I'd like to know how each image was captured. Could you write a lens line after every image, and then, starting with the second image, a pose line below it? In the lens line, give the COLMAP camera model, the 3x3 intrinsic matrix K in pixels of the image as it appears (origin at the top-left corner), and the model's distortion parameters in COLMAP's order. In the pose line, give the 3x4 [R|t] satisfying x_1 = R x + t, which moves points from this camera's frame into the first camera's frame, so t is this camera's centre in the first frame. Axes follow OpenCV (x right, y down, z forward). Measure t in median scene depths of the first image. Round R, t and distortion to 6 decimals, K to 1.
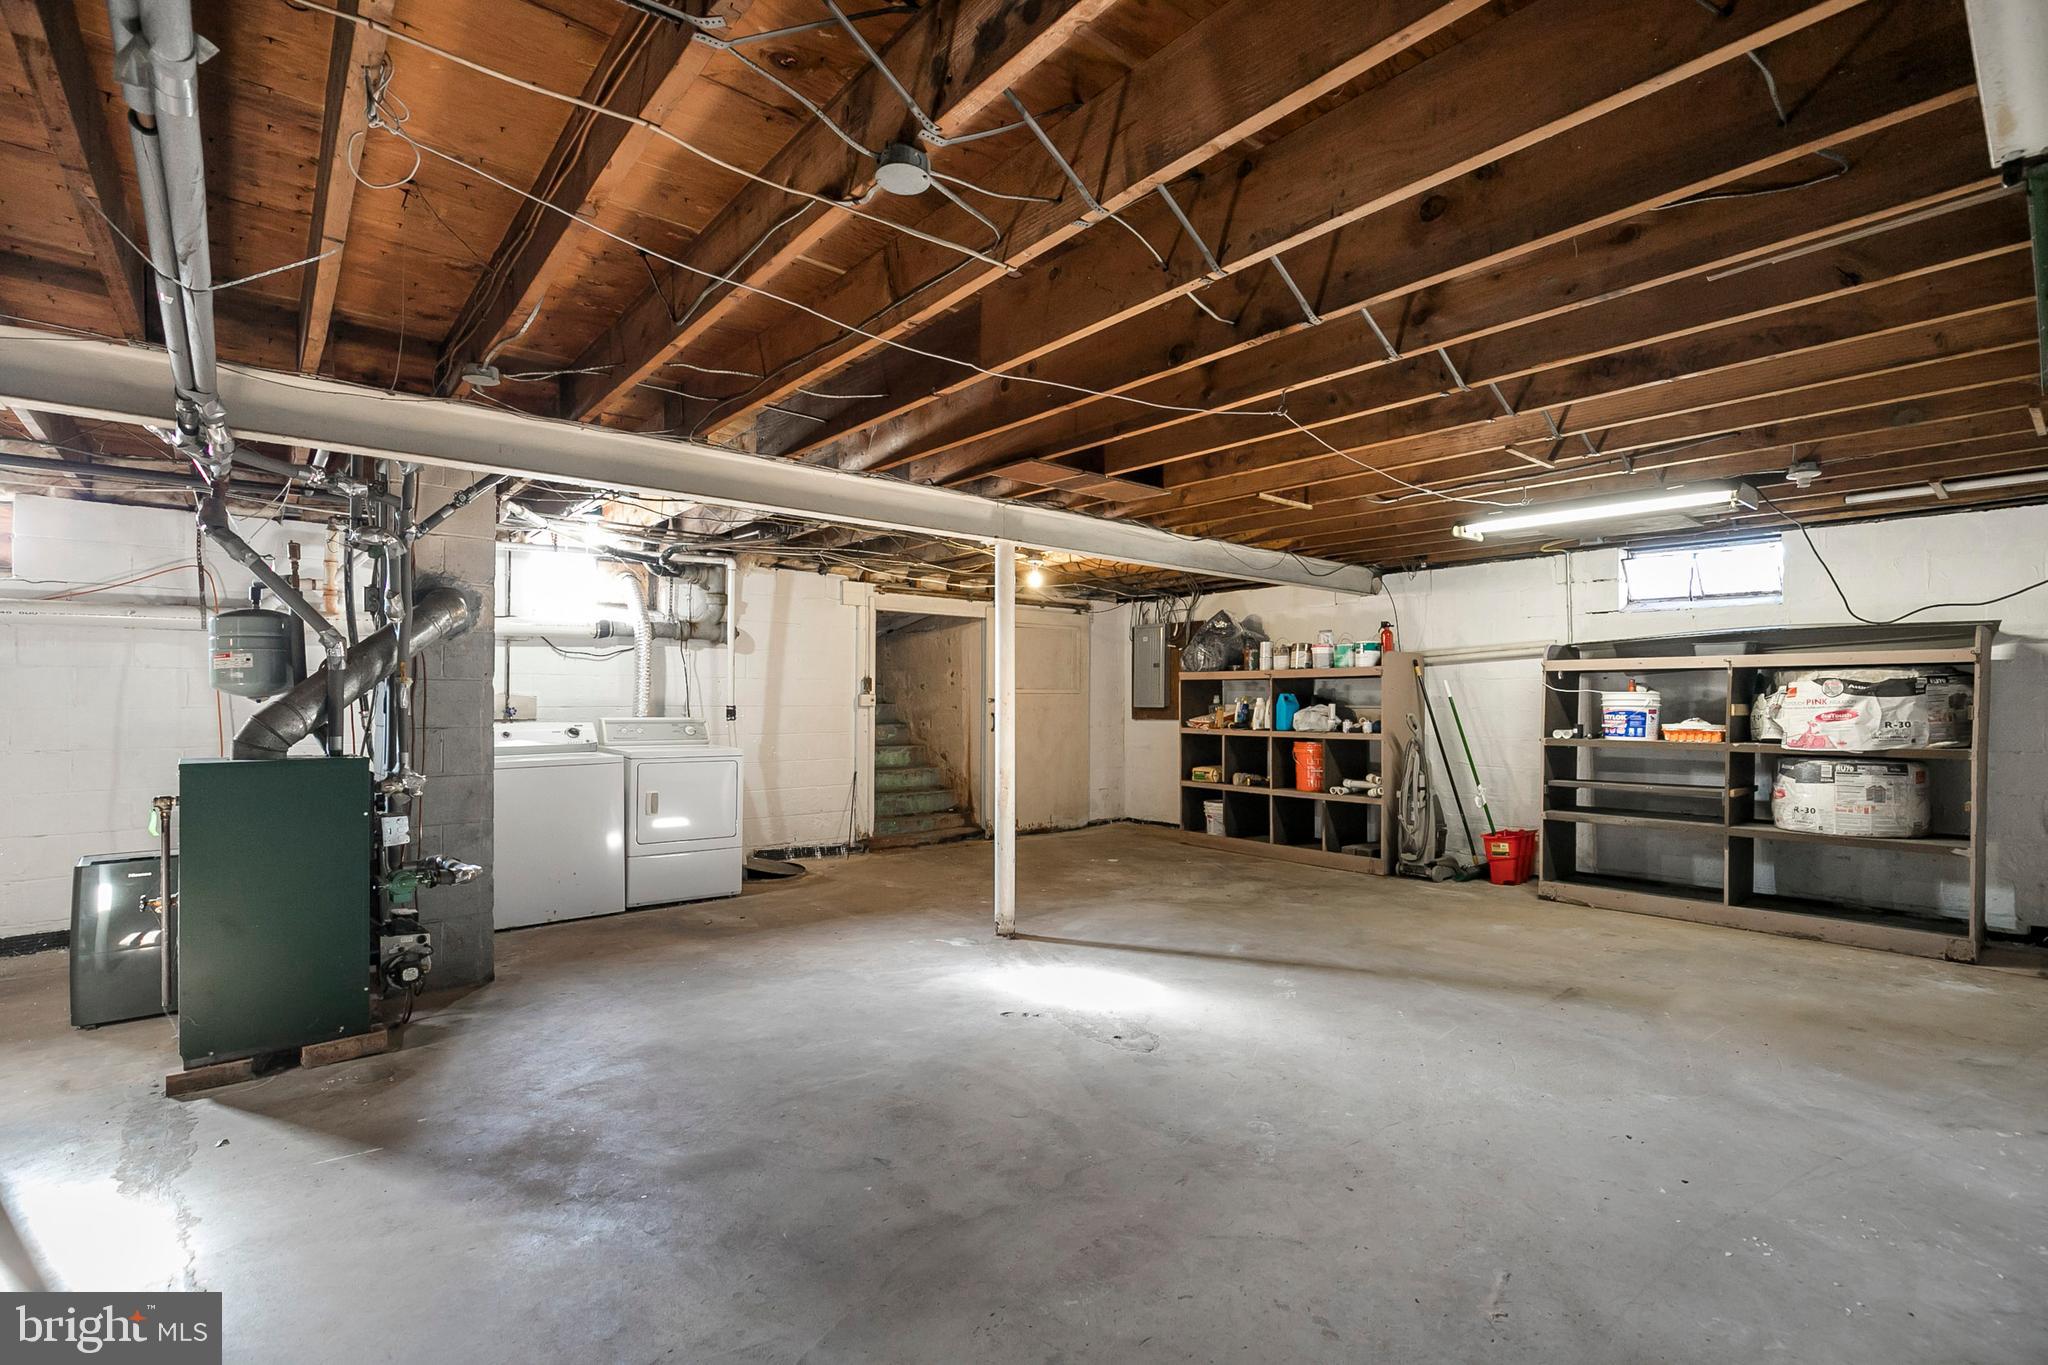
lens RADIAL K [[924.0, 0, 1019.7], [0, 924.0, 691.3], [0, 0, 1]] dist [-0.014837, 0.001836]
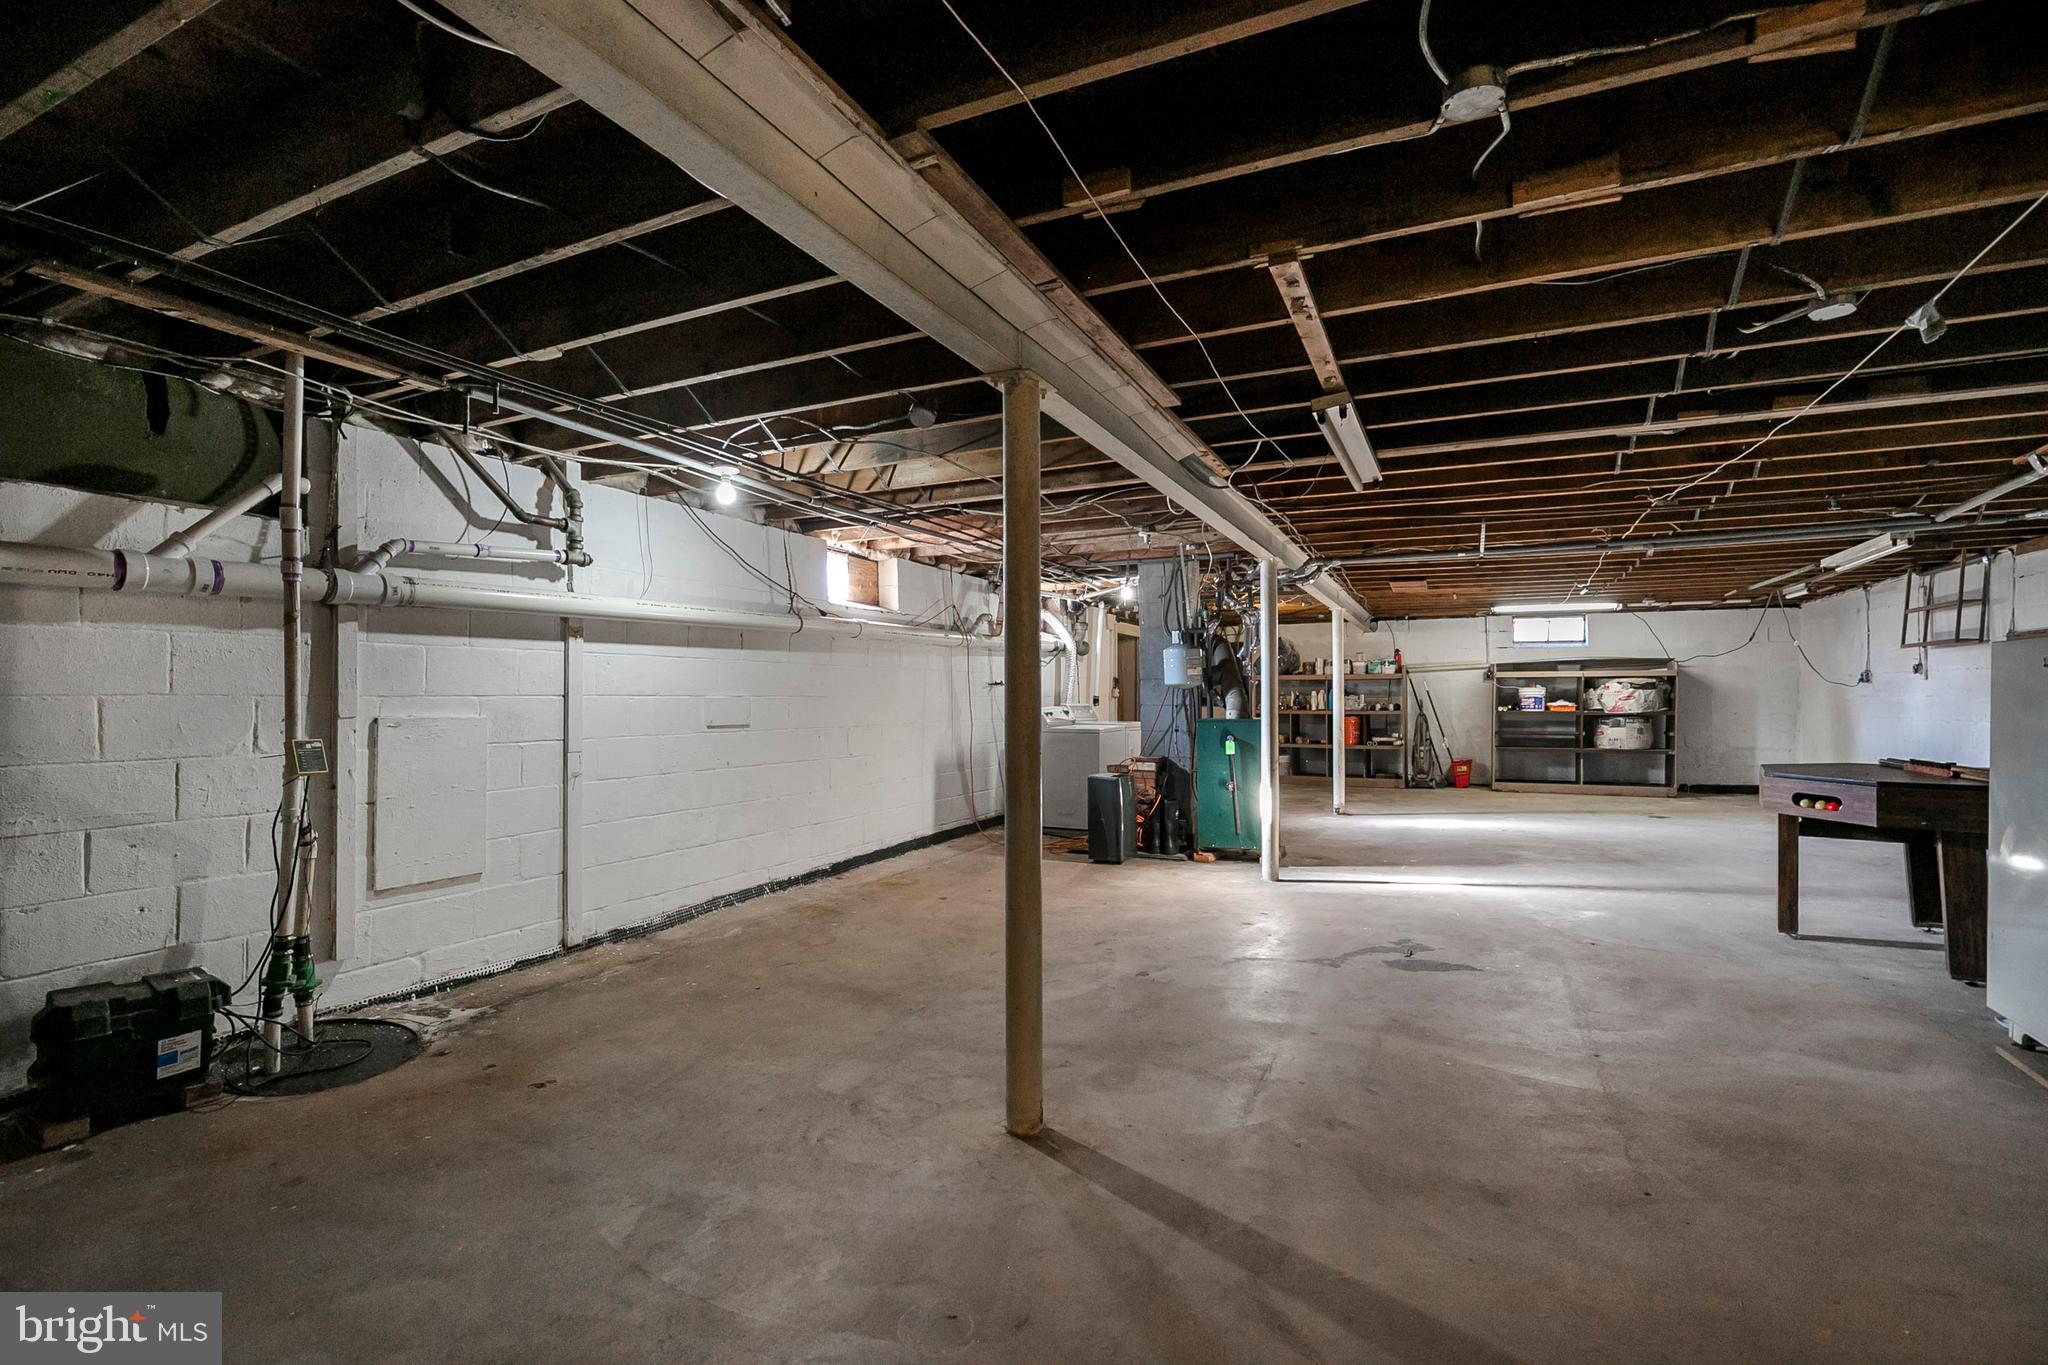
lens RADIAL K [[924.0, 0, 1028.9], [0, 924.0, 688.8], [0, 0, 1]] dist [-0.014837, 0.001836]
pose [[0.909786, 0.001569, 0.415076, -1.290008], [-0.001000, 0.999998, -0.001589, 0.008031], [-0.415077, 0.001030, 0.909786, -0.436868]]
